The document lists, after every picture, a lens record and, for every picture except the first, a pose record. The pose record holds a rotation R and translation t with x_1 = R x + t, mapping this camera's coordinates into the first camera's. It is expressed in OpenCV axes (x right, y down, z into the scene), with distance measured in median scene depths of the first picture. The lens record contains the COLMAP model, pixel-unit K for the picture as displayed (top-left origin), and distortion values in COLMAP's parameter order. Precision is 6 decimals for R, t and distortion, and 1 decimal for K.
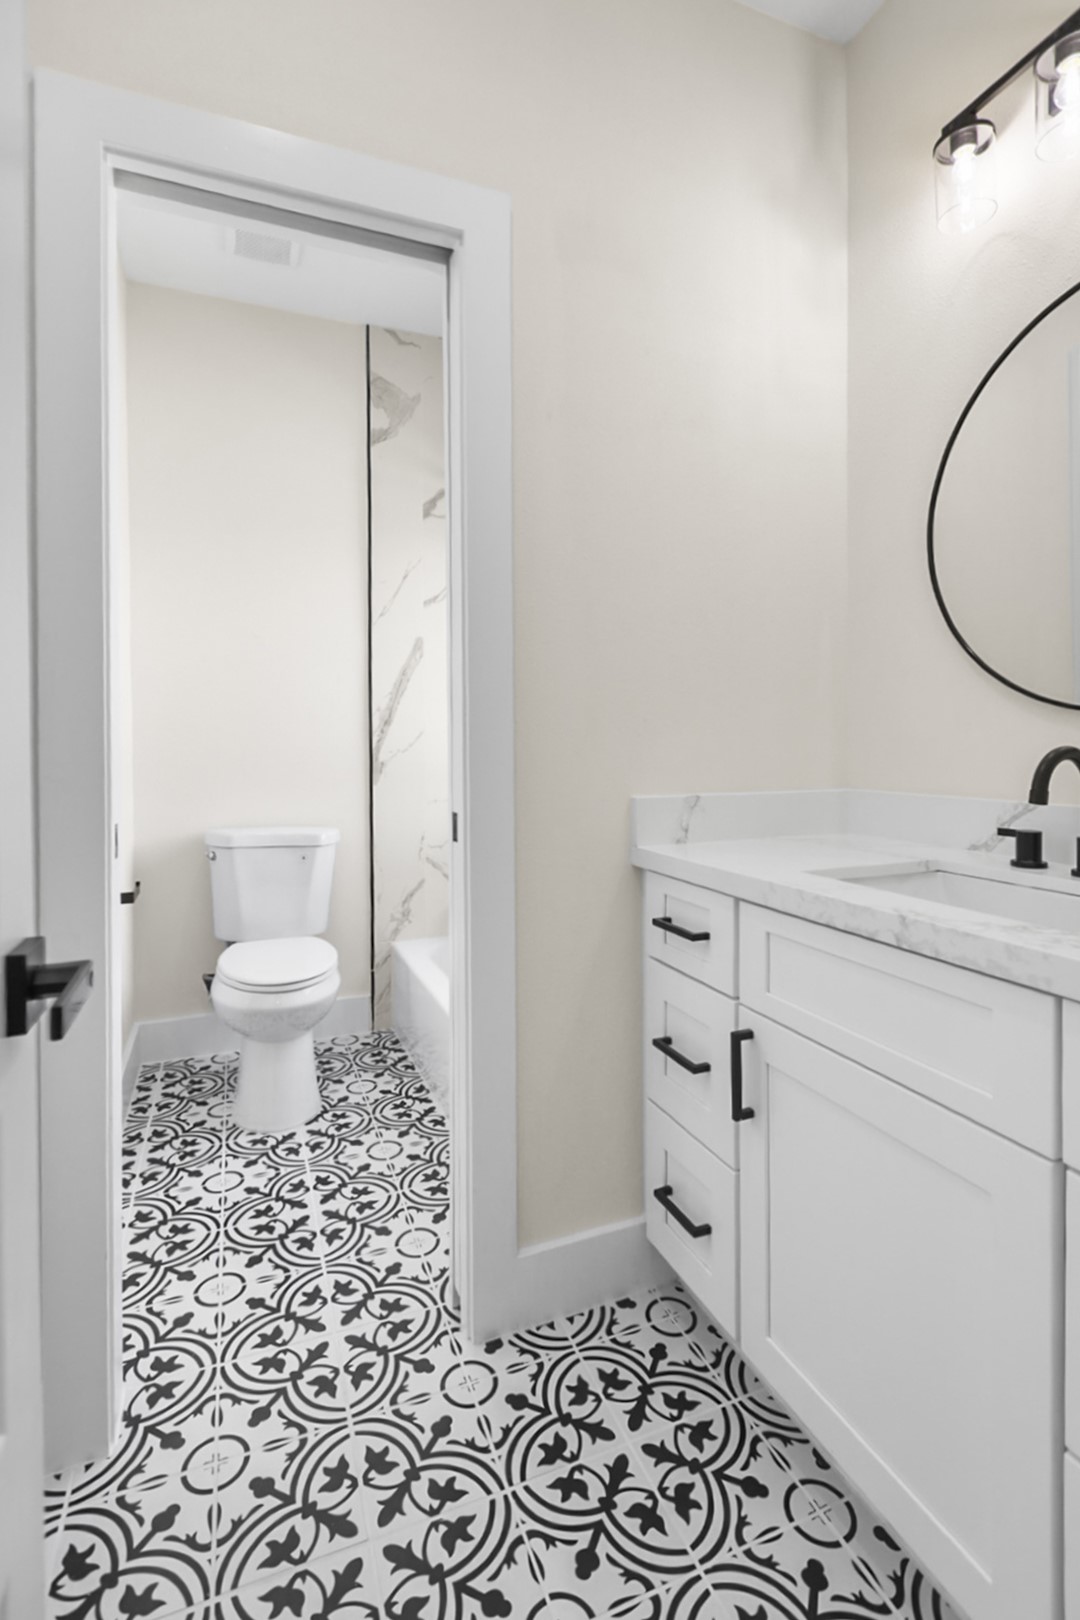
lens RADIAL K [[751.3, 0, 527.7], [0, 751.3, 745.7], [0, 0, 1]] dist [0.009526, -0.001592]
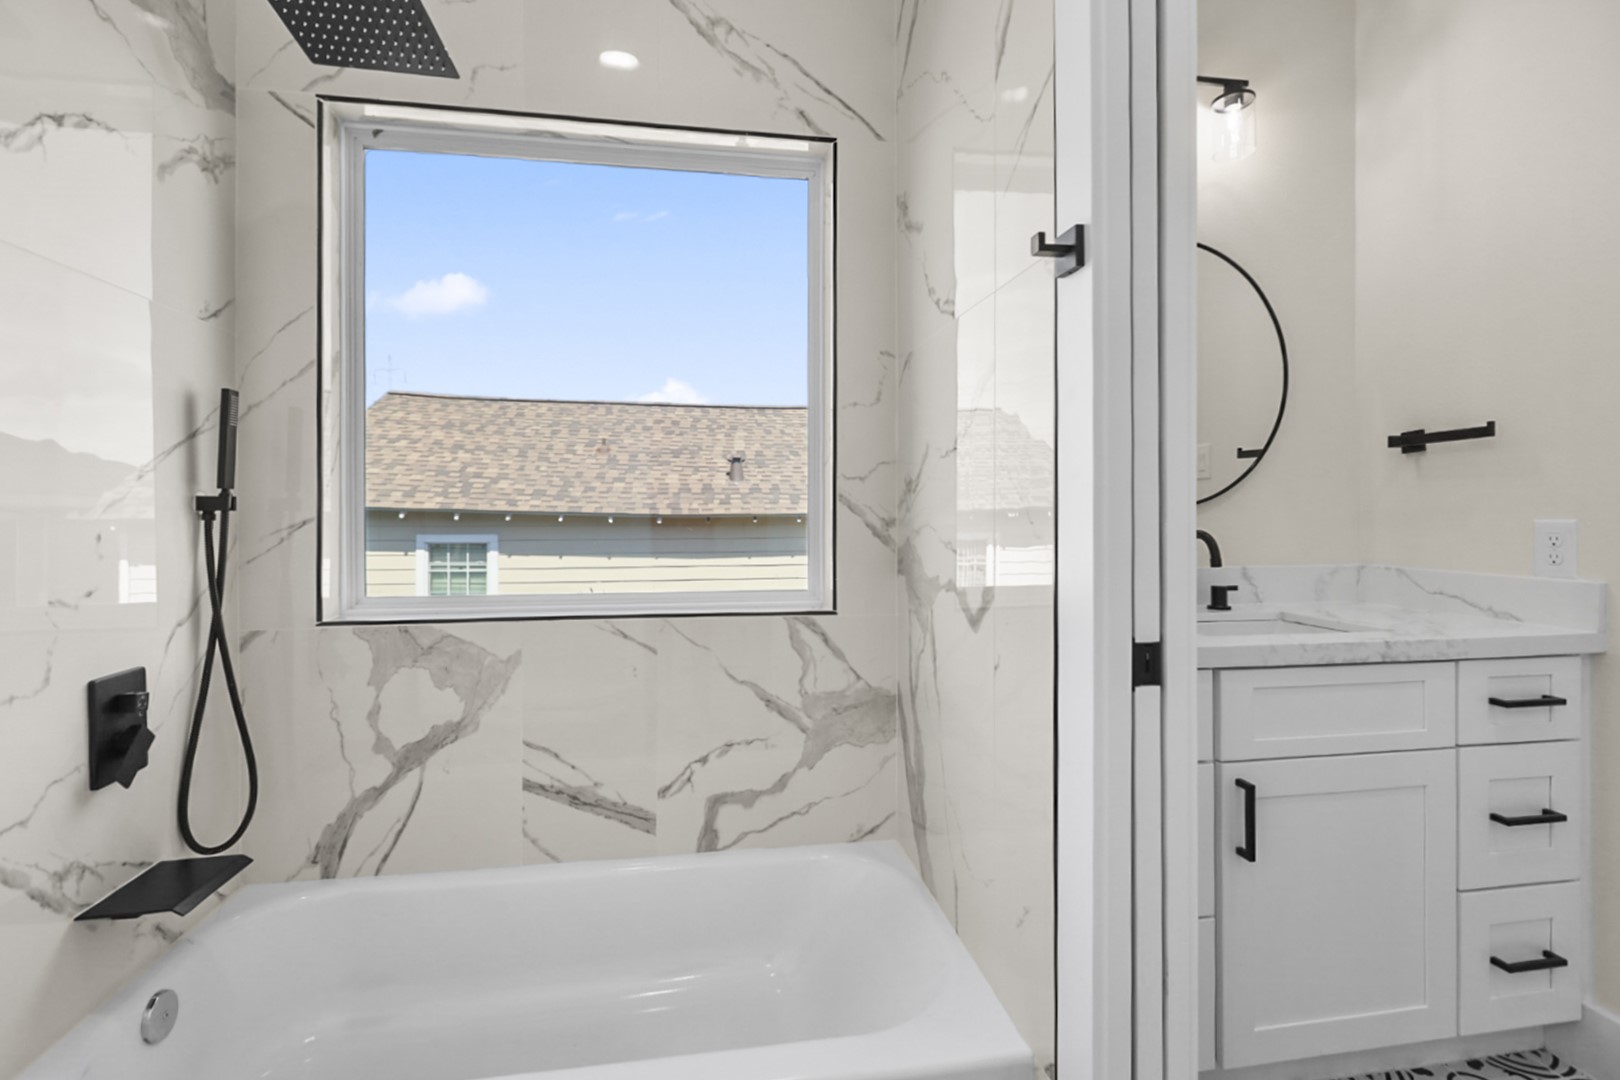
lens RADIAL K [[751.3, 0, 810.3], [0, 751.3, 530.9], [0, 0, 1]] dist [0.009526, -0.001592]
pose [[0.209230, -0.009143, 0.977824, -1.094090], [0.004175, 0.999956, 0.008456, -0.015609], [-0.977858, 0.002314, 0.209259, 1.589327]]
